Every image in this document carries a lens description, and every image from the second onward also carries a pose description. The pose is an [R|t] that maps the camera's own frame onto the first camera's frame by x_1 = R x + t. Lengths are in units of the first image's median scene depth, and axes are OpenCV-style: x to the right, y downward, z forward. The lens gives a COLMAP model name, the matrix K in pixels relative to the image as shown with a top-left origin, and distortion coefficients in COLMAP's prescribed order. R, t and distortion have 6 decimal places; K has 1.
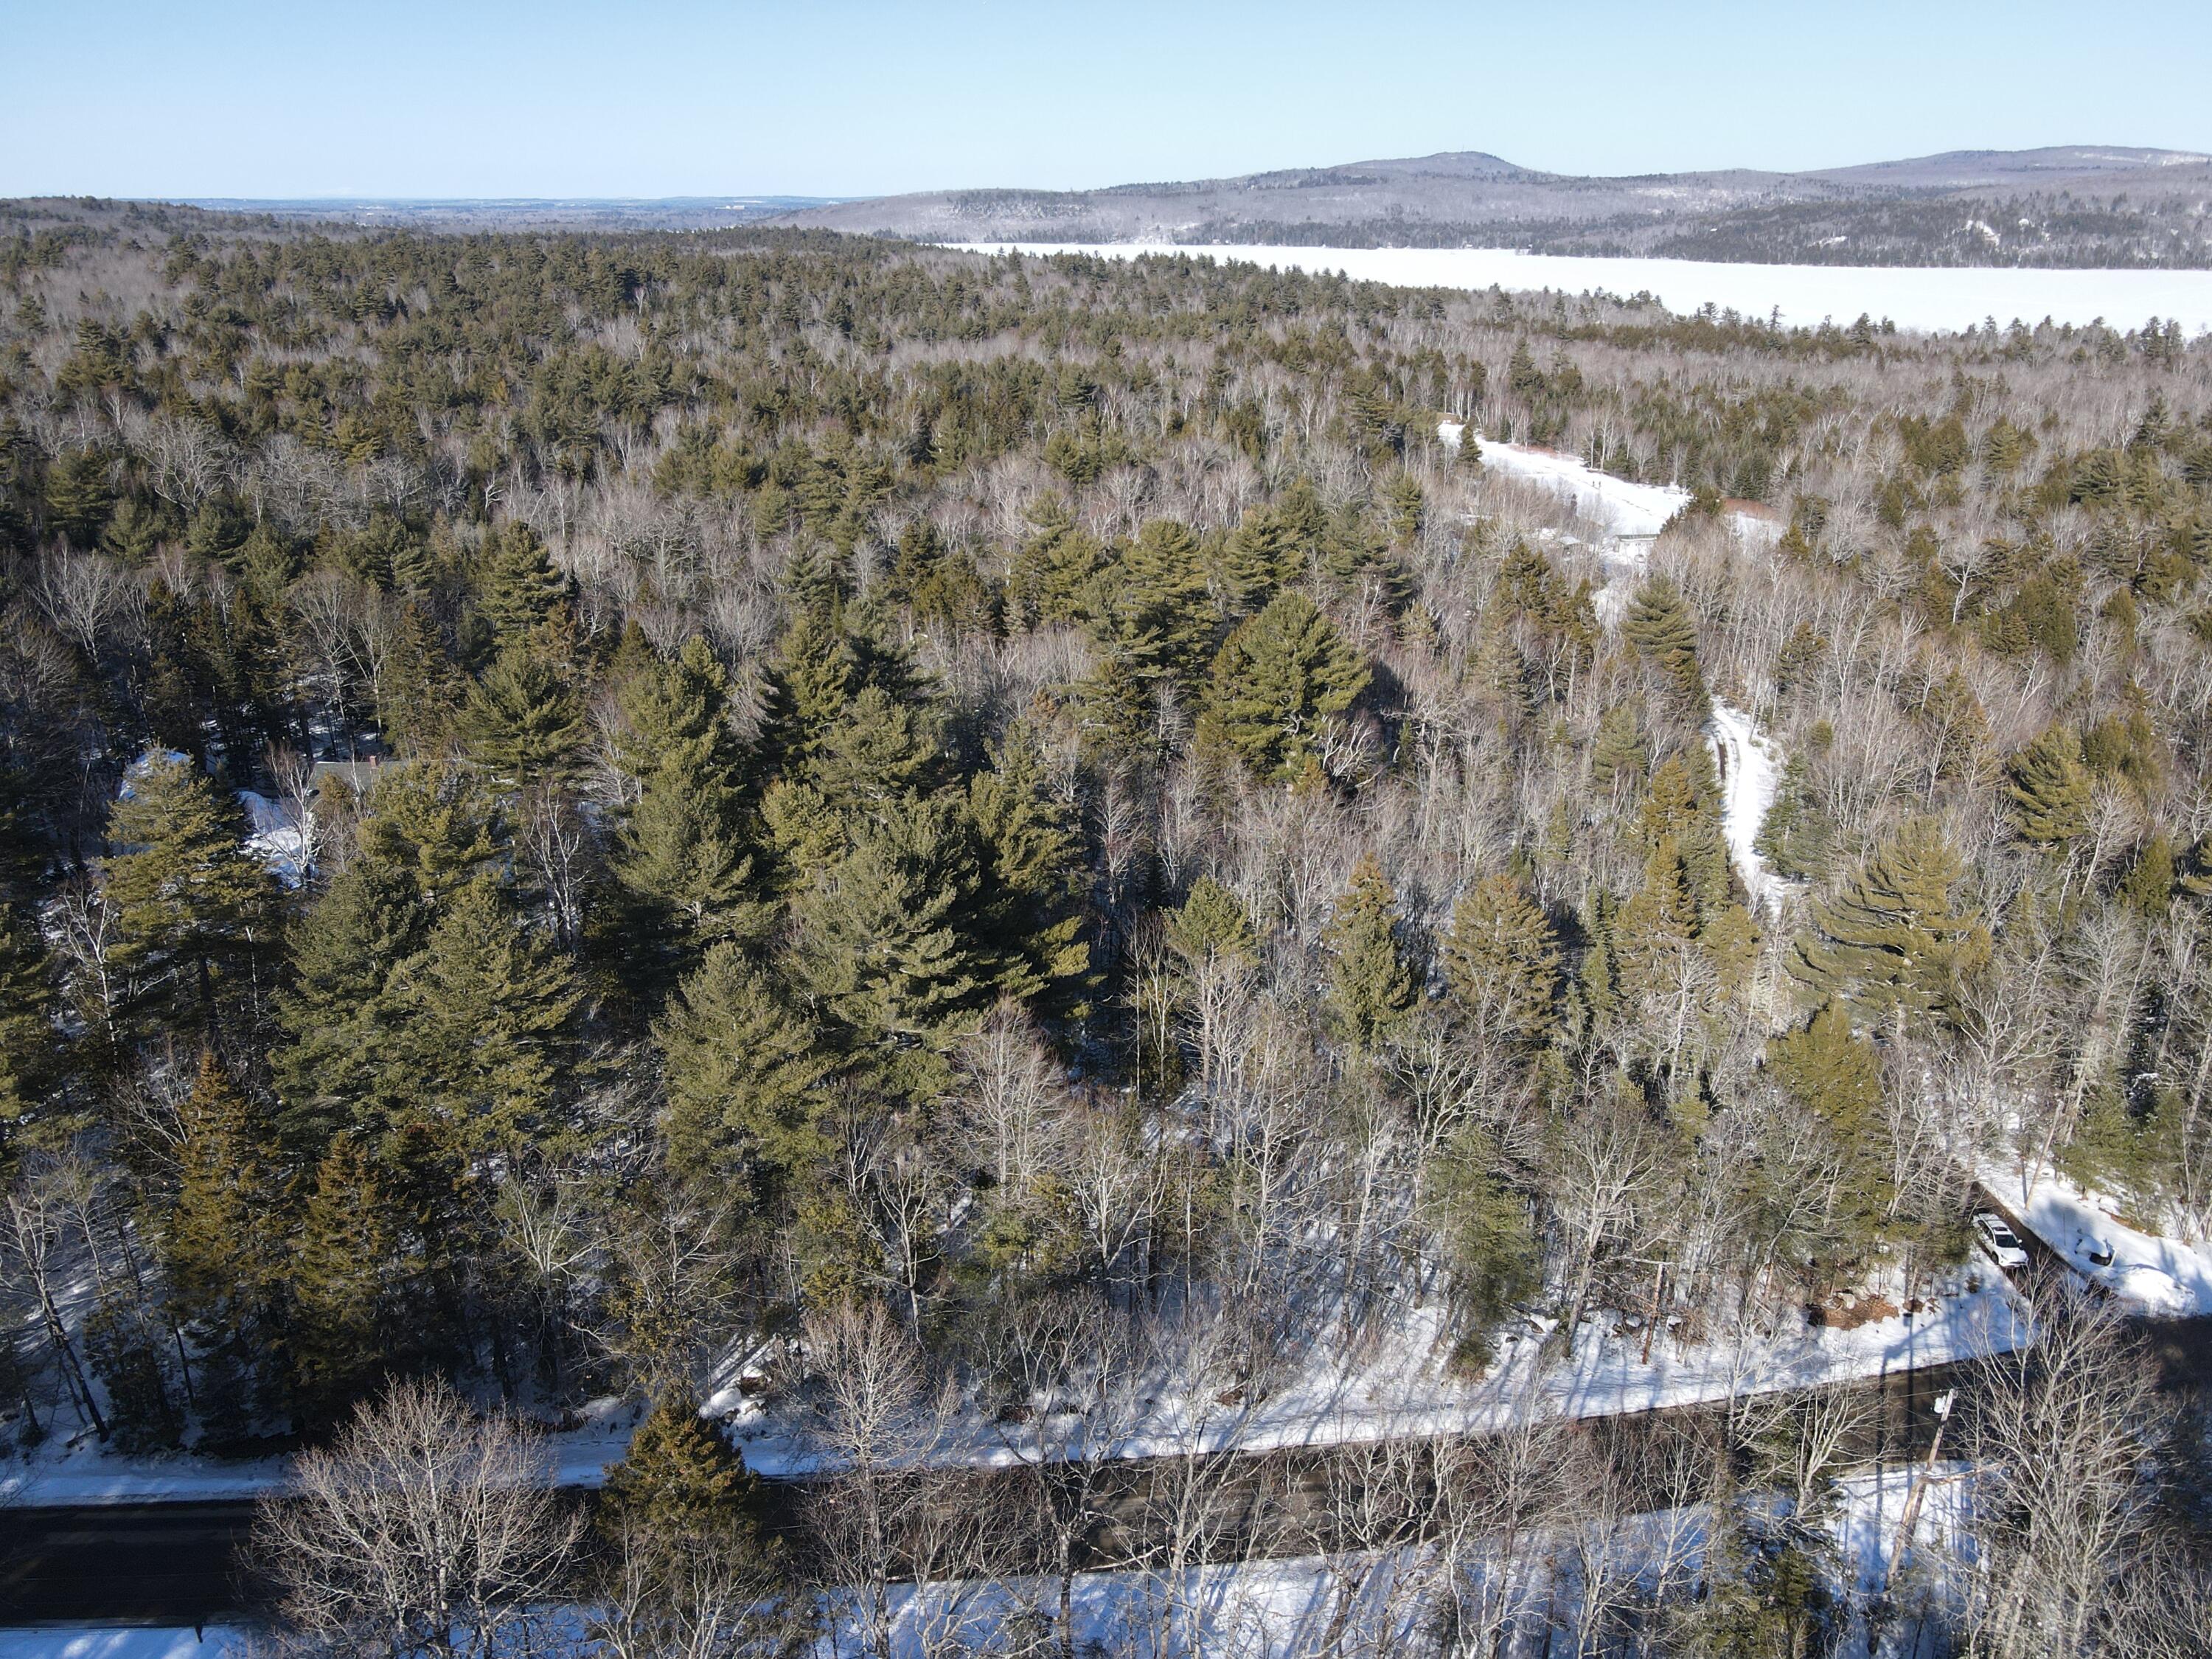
lens RADIAL K [[1620.3, 0, 1109.9], [0, 1620.3, 818.4], [0, 0, 1]] dist [0.012863, 0.007779]
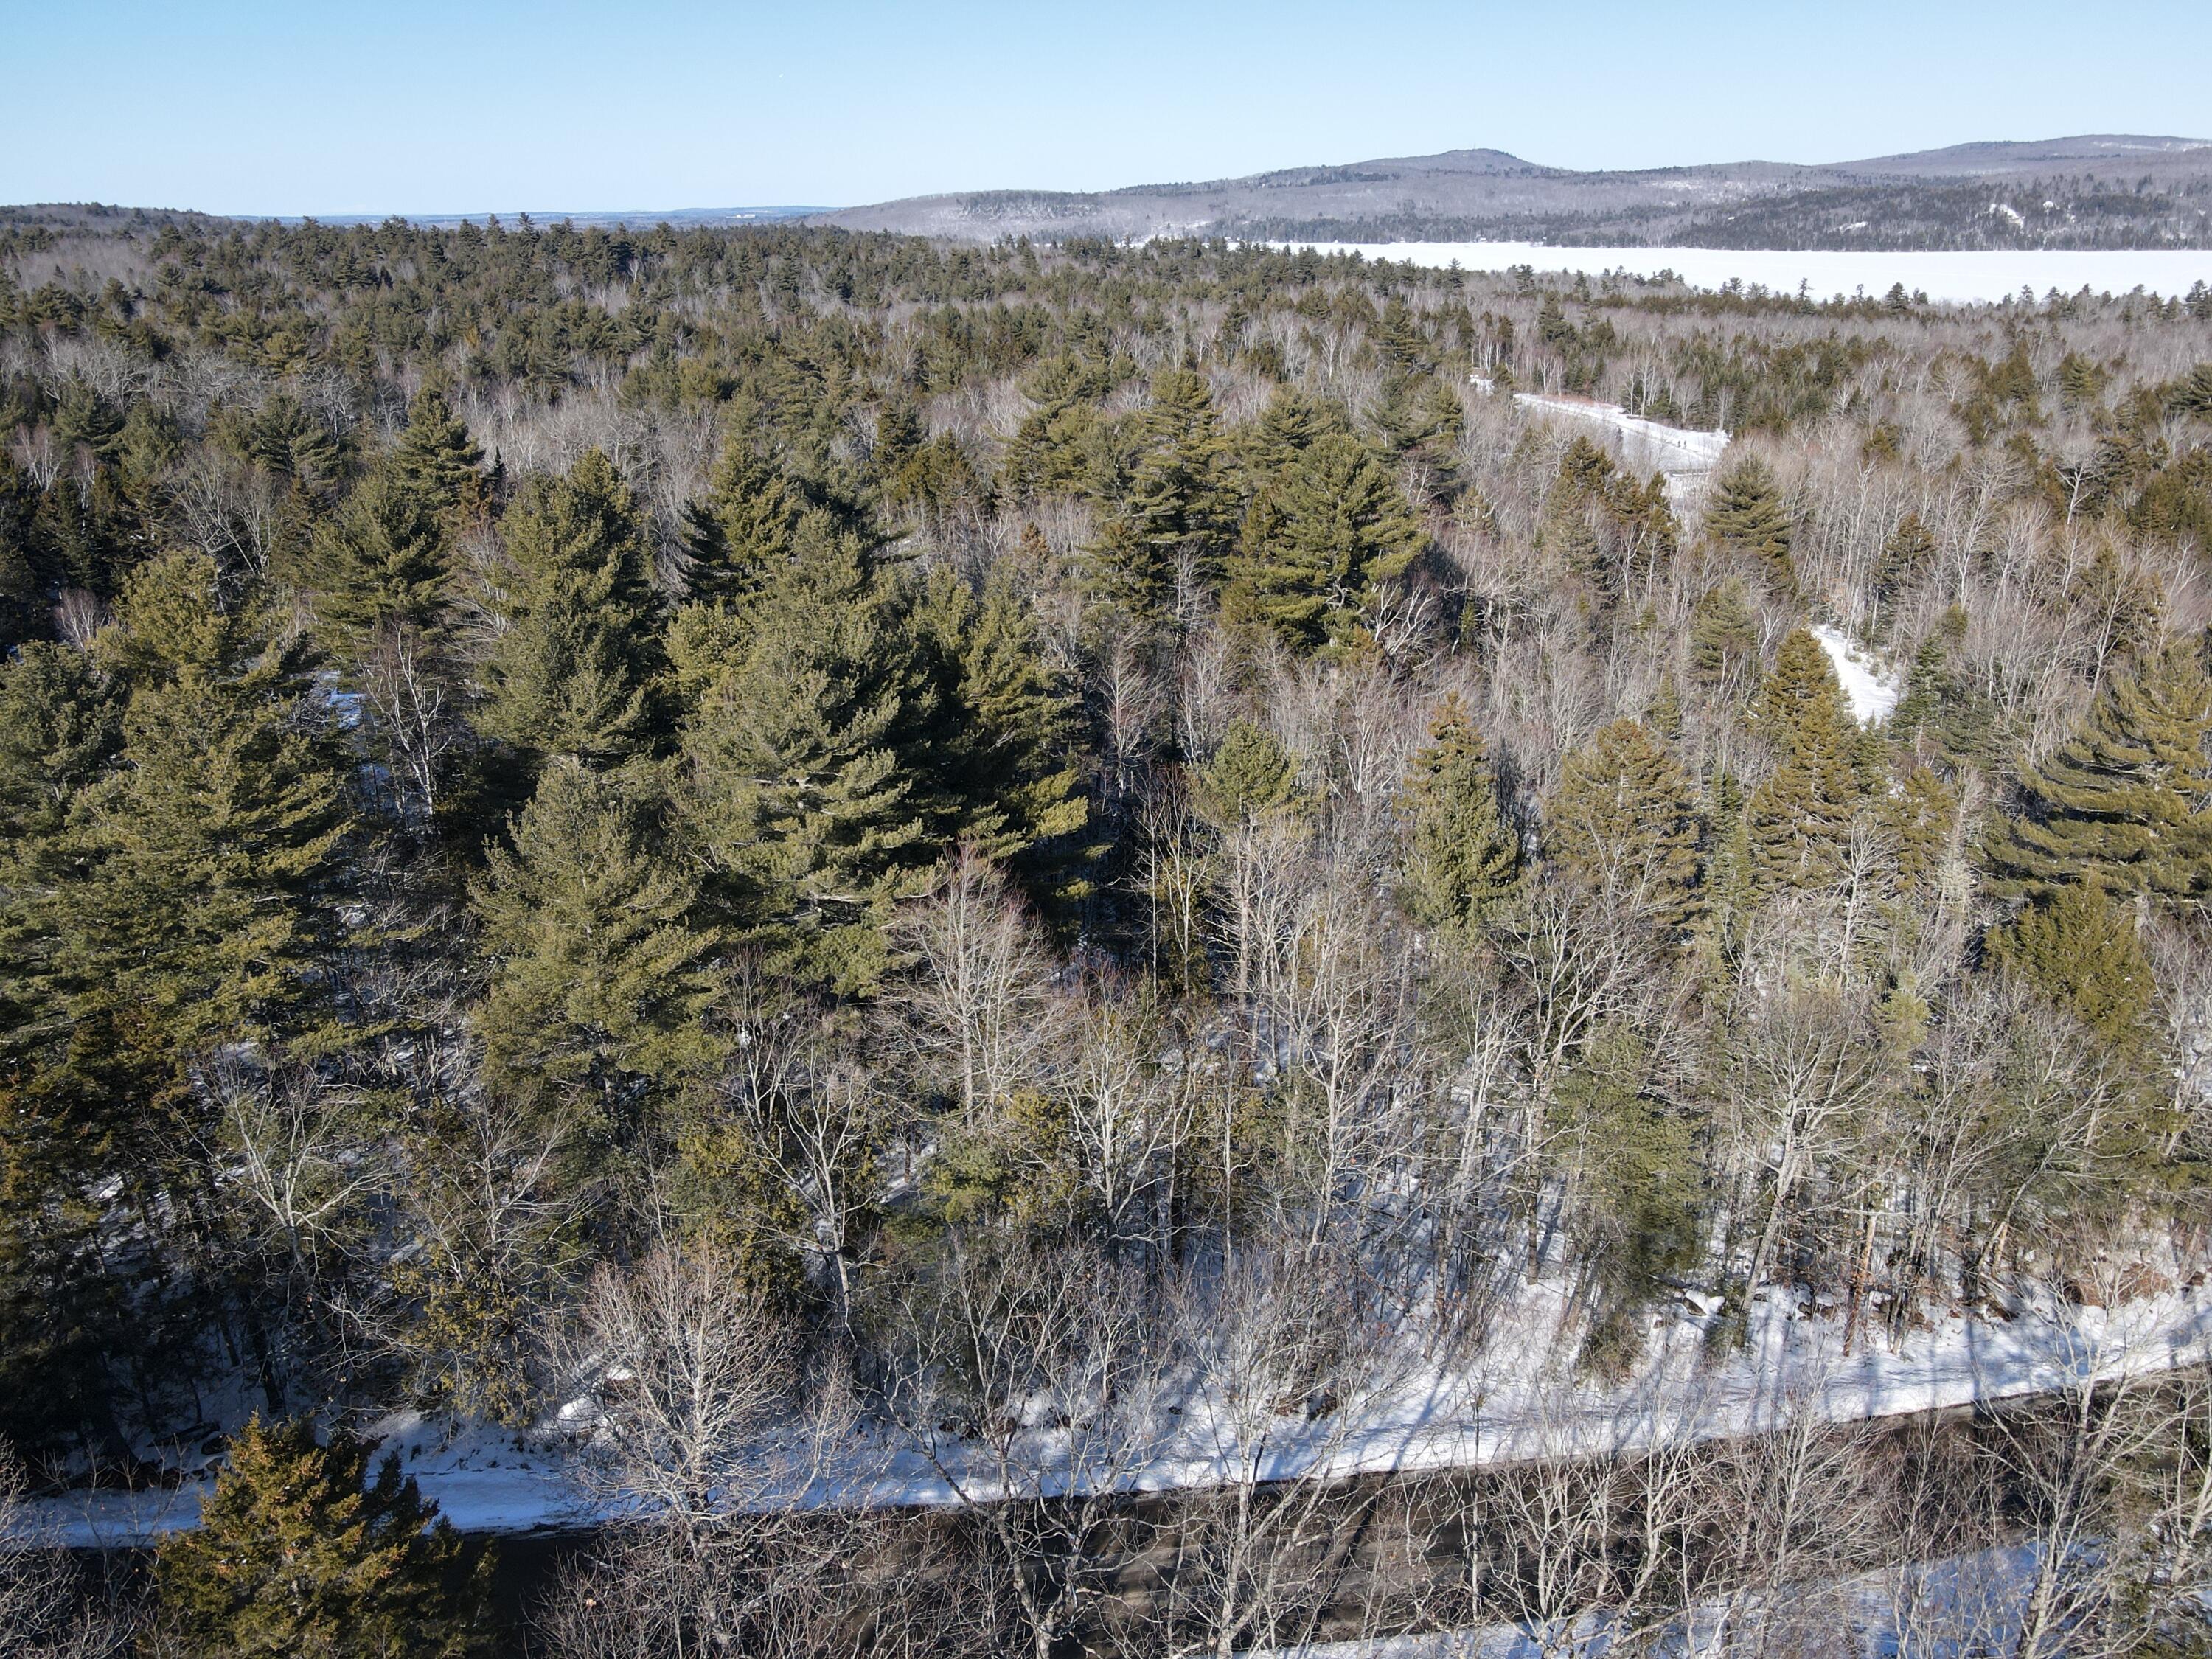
lens RADIAL K [[1613.9, 0, 1108.2], [0, 1613.9, 821.1], [0, 0, 1]] dist [0.025263, -0.010640]
pose [[0.999888, -0.009815, -0.011269, 0.003332], [0.009782, 0.999948, -0.002993, 0.060536], [0.011298, 0.002883, 0.999932, 0.170132]]
